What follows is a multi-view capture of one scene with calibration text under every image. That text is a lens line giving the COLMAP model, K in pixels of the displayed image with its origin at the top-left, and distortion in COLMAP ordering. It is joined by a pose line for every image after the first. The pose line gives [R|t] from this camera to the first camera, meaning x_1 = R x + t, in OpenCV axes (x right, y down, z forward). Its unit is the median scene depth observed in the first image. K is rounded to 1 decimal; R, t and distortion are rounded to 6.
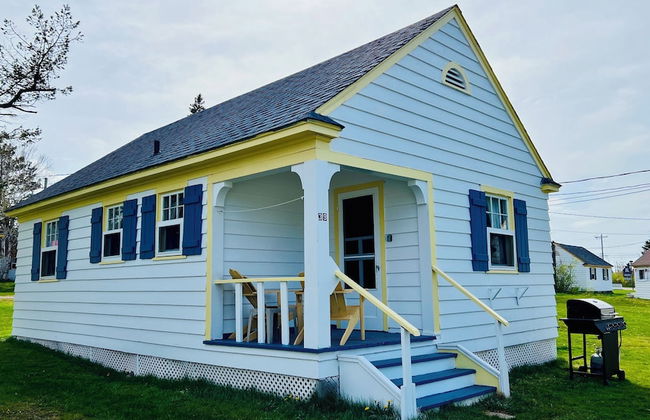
lens RADIAL K [[568.3, 0, 324.0], [0, 568.3, 223.6], [0, 0, 1]] dist [-0.000063, 0.018891]
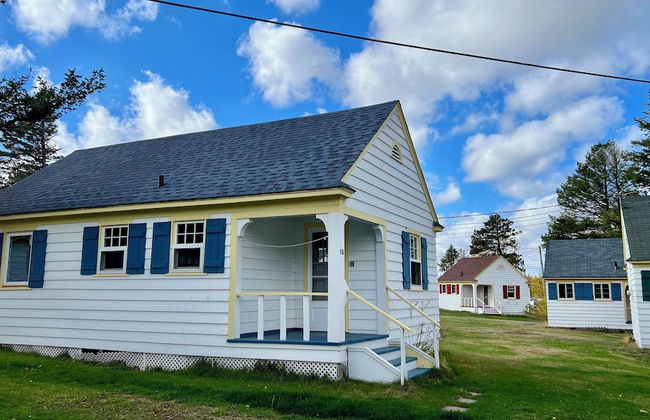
lens RADIAL K [[568.3, 0, 324.3], [0, 568.3, 209.6], [0, 0, 1]] dist [-0.000063, 0.018891]
pose [[0.944723, 0.062866, 0.321786, -0.415205], [-0.049715, 0.997564, -0.048932, -0.037014], [-0.324079, 0.030229, 0.945547, -0.299035]]
